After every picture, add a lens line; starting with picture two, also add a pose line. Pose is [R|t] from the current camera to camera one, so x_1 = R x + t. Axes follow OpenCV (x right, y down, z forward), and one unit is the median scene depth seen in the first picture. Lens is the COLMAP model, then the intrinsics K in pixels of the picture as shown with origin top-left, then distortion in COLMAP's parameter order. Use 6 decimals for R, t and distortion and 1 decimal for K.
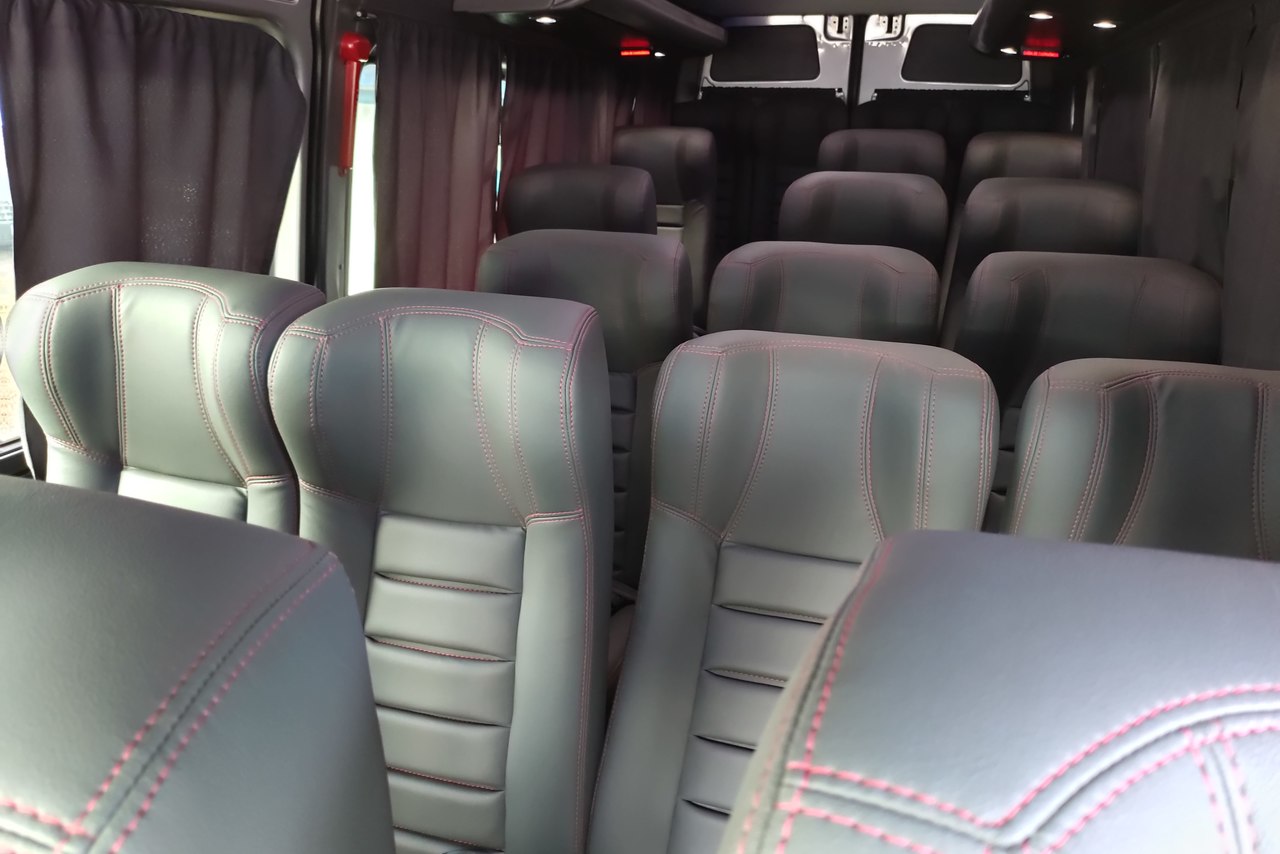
lens RADIAL K [[961.0, 0, 642.7], [0, 961.0, 434.9], [0, 0, 1]] dist [0.063773, -0.092304]
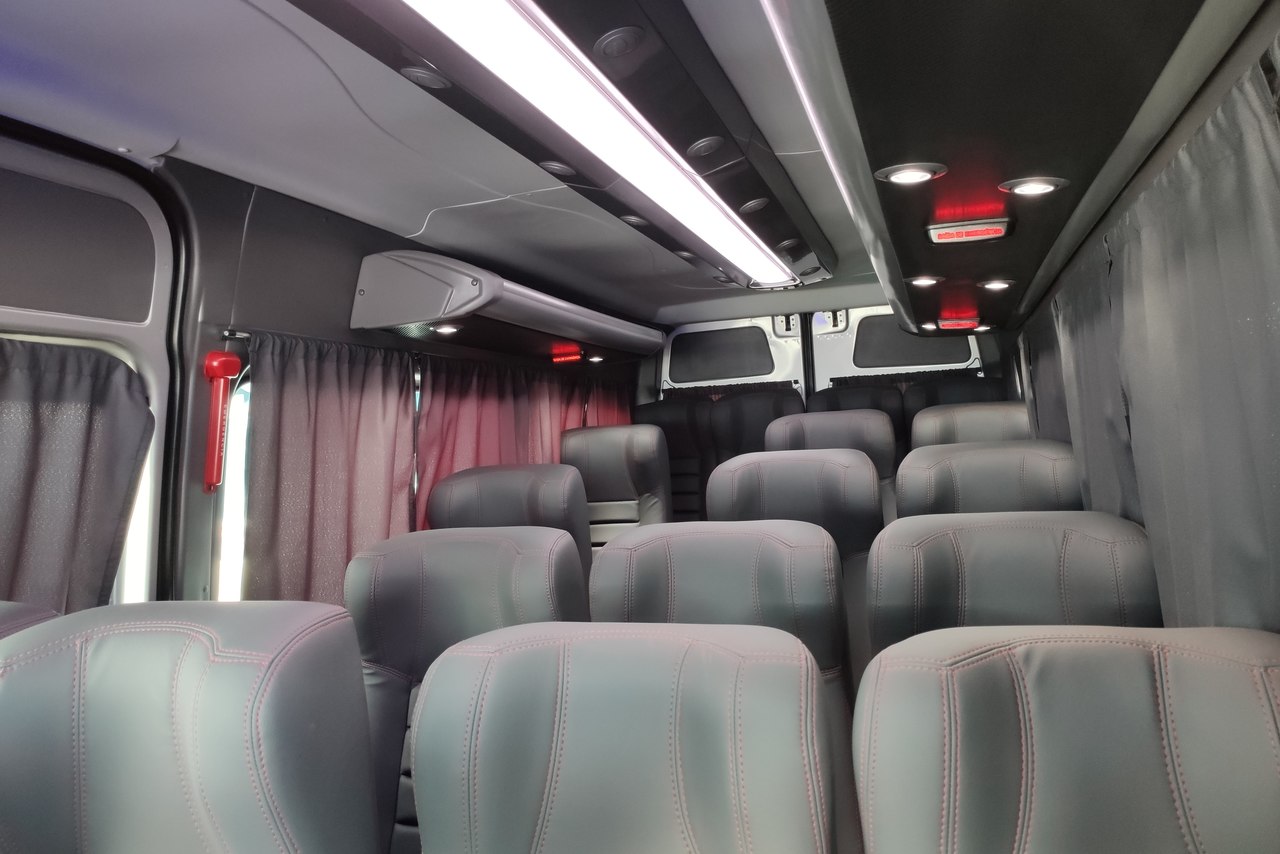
lens RADIAL K [[961.0, 0, 640.7], [0, 961.0, 428.5], [0, 0, 1]] dist [0.063773, -0.092304]
pose [[0.996634, -0.077375, -0.027080, 0.175315], [0.064891, 0.946488, -0.316148, 0.000866], [0.050093, 0.313327, 0.948323, 0.126853]]
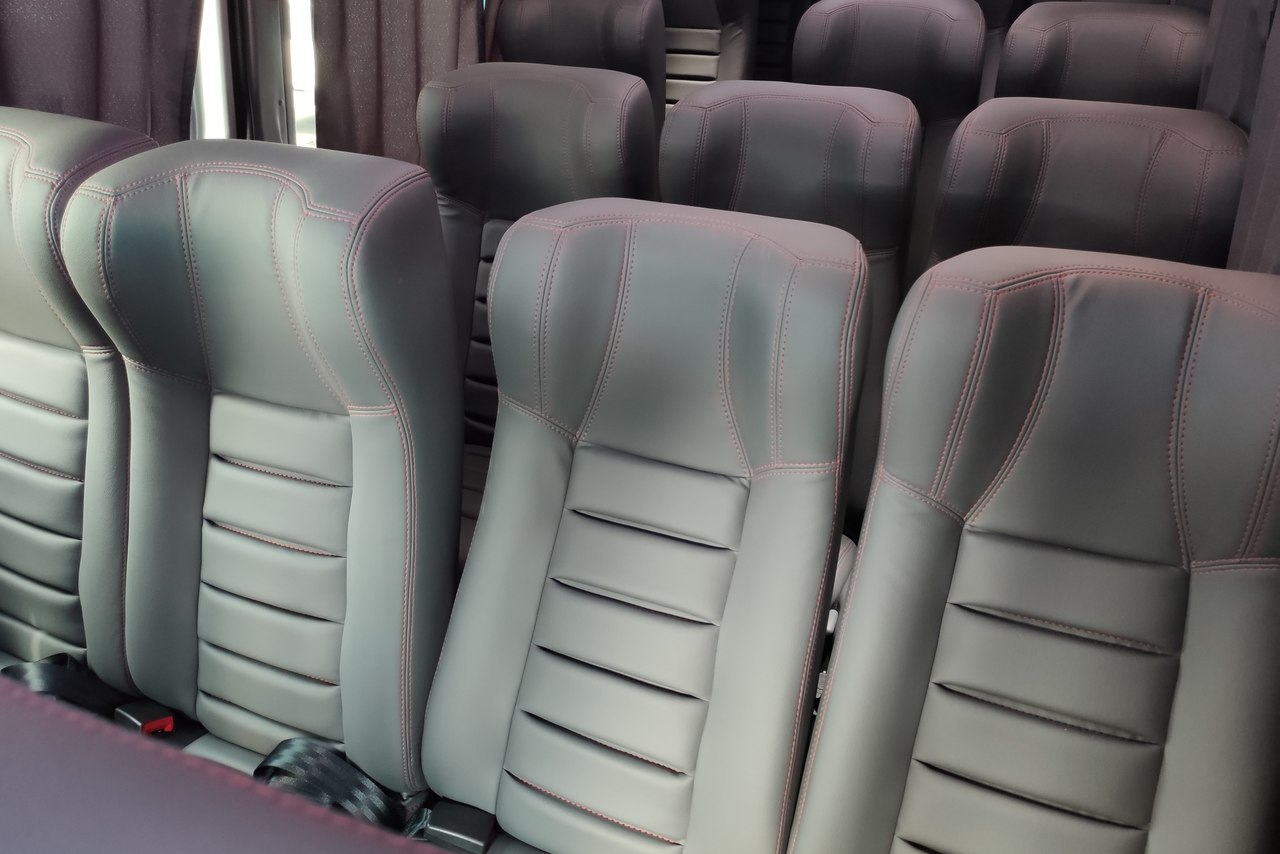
lens RADIAL K [[961.0, 0, 639.1], [0, 961.0, 427.8], [0, 0, 1]] dist [0.063773, -0.092304]
pose [[0.993544, 0.048291, -0.102660, 0.176948], [-0.031128, 0.986193, 0.162648, -0.037027], [0.109097, -0.158402, 0.981329, 0.100235]]
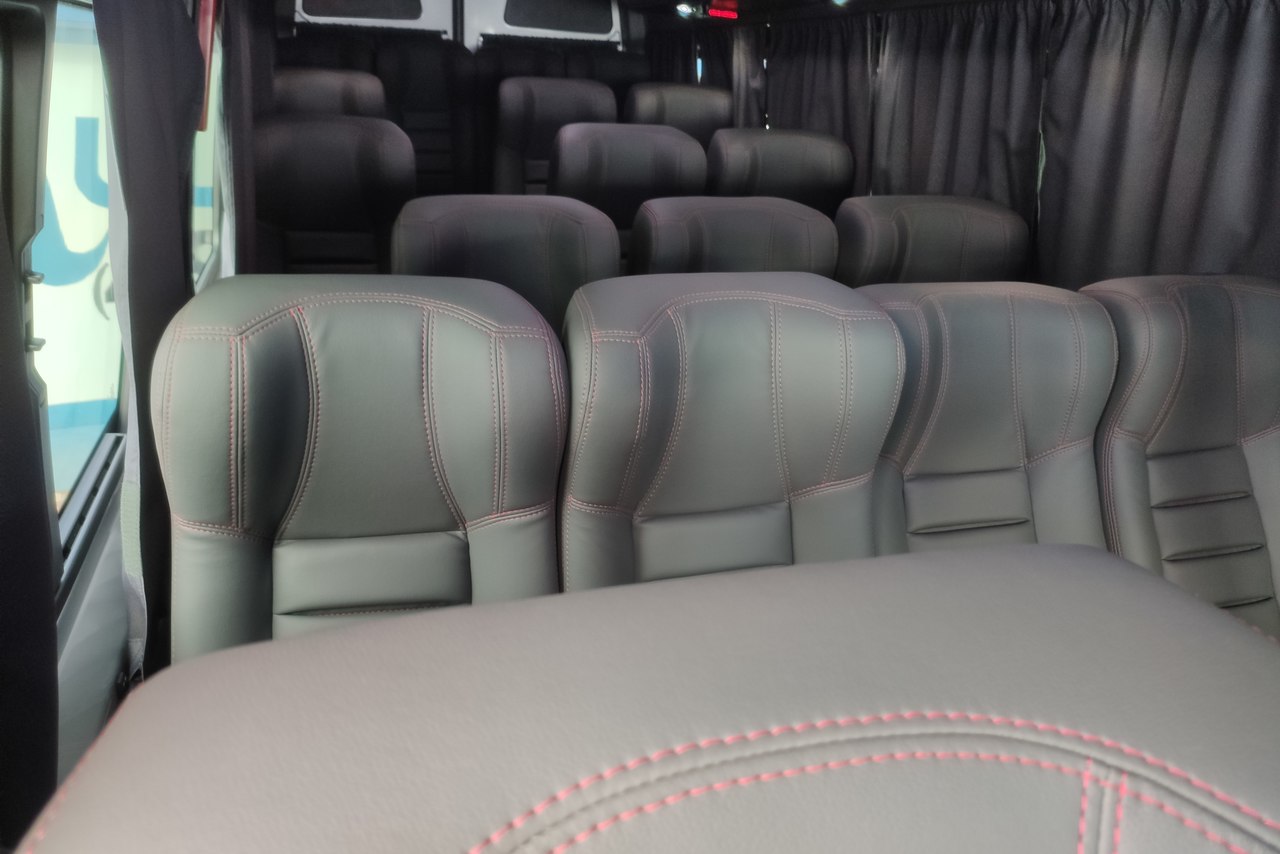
lens RADIAL K [[961.0, 0, 637.1], [0, 961.0, 431.6], [0, 0, 1]] dist [0.063773, -0.092304]
pose [[0.838421, -0.175861, 0.515871, -0.577110], [0.145399, 0.984381, 0.099266, -0.075085], [-0.525271, -0.008220, 0.850895, 0.162619]]
